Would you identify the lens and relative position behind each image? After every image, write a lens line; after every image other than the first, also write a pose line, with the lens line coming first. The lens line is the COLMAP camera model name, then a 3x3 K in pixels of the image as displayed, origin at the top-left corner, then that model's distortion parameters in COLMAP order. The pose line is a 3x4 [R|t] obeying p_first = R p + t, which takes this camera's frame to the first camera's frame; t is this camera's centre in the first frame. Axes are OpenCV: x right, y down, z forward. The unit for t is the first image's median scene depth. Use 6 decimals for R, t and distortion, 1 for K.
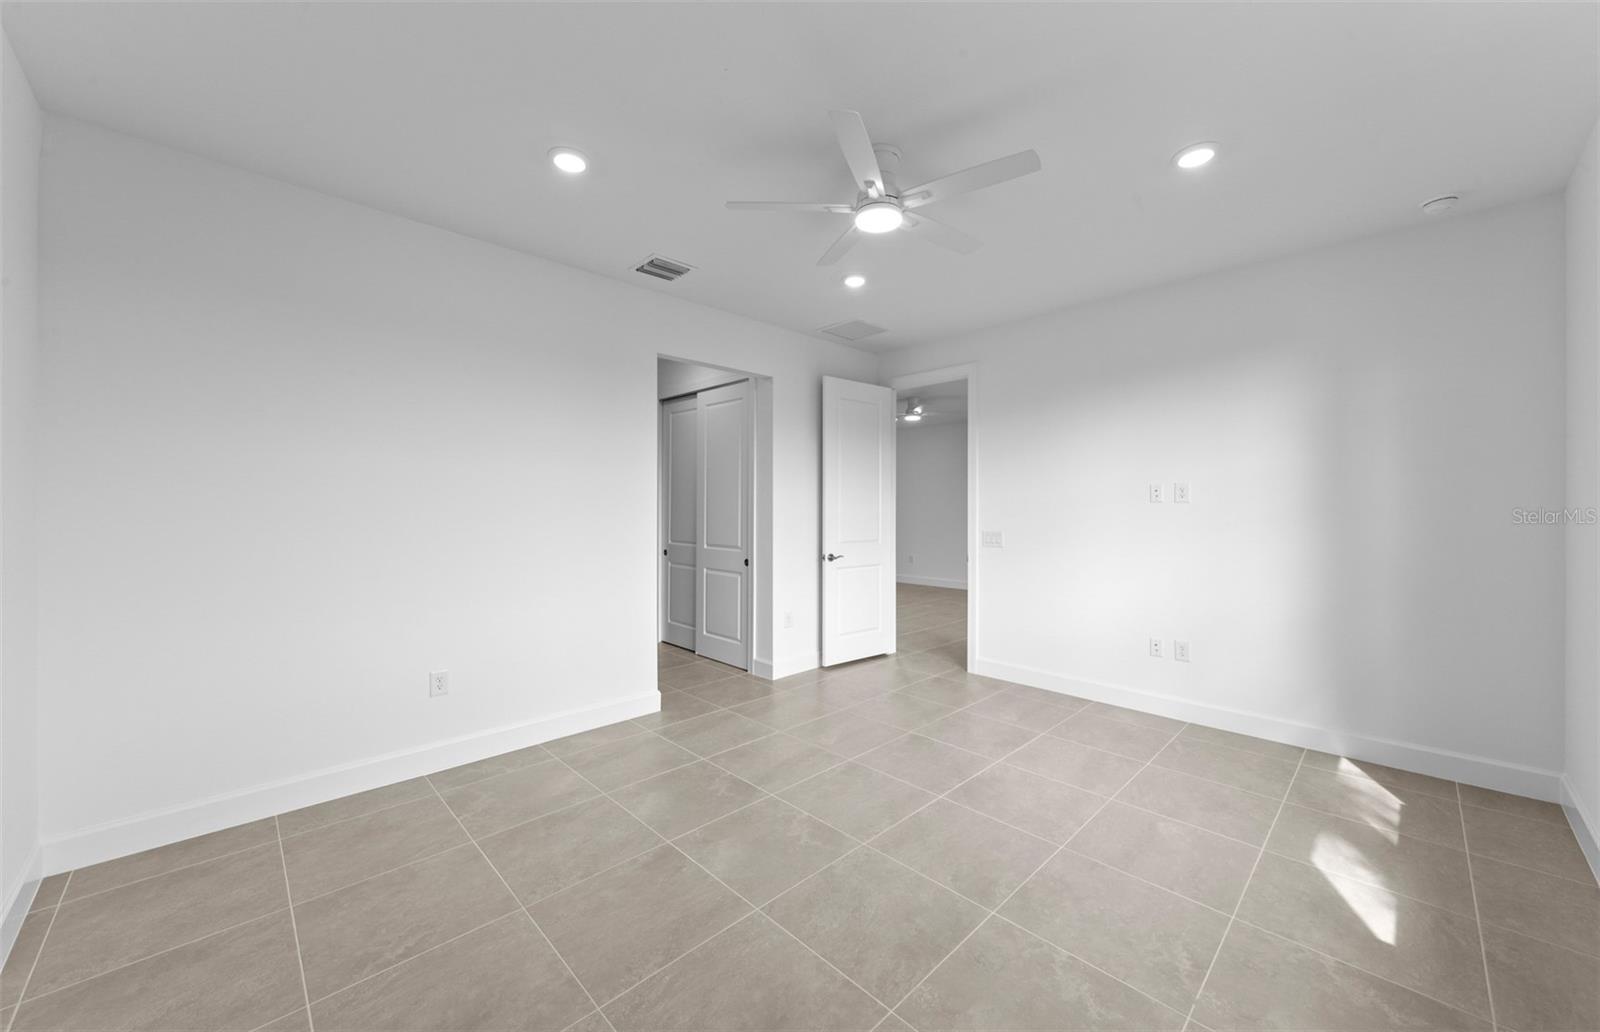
lens RADIAL K [[593.2, 0, 802.3], [0, 593.2, 513.4], [0, 0, 1]] dist [0.005459, -0.000772]
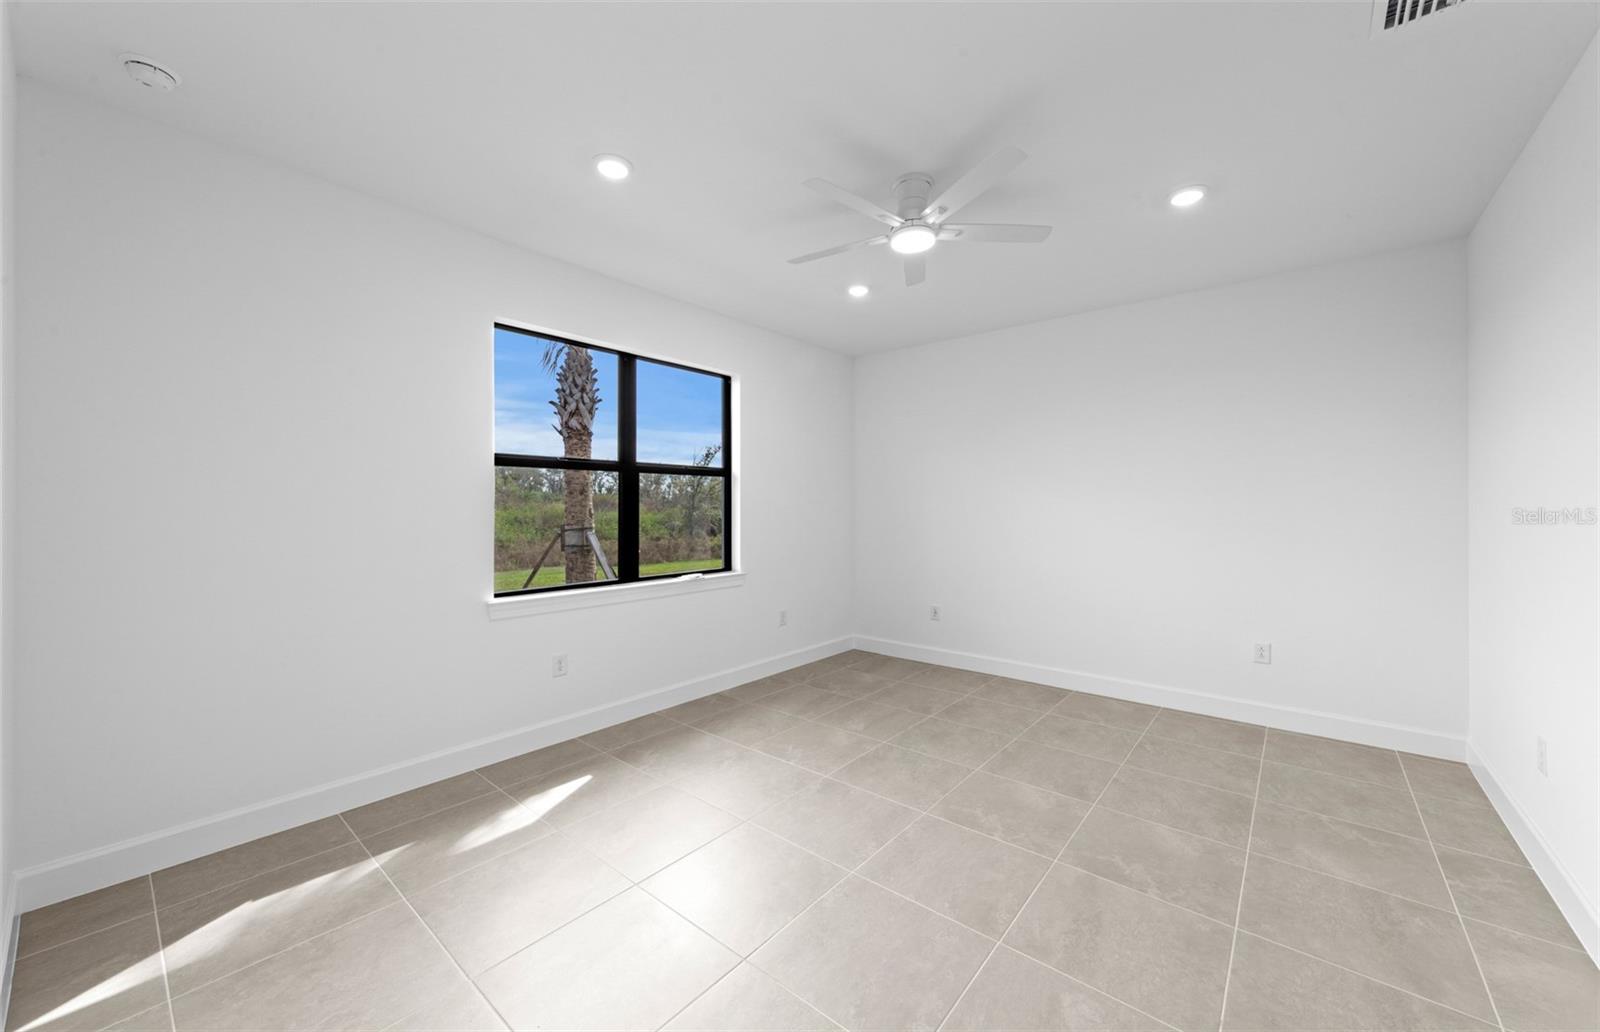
lens RADIAL K [[593.2, 0, 792.6], [0, 593.2, 505.1], [0, 0, 1]] dist [0.005459, -0.000772]
pose [[-0.996470, -0.001227, -0.083938, 0.436735], [-0.001812, 0.999975, 0.006885, -0.025414], [0.083928, 0.007013, -0.996447, 2.047381]]
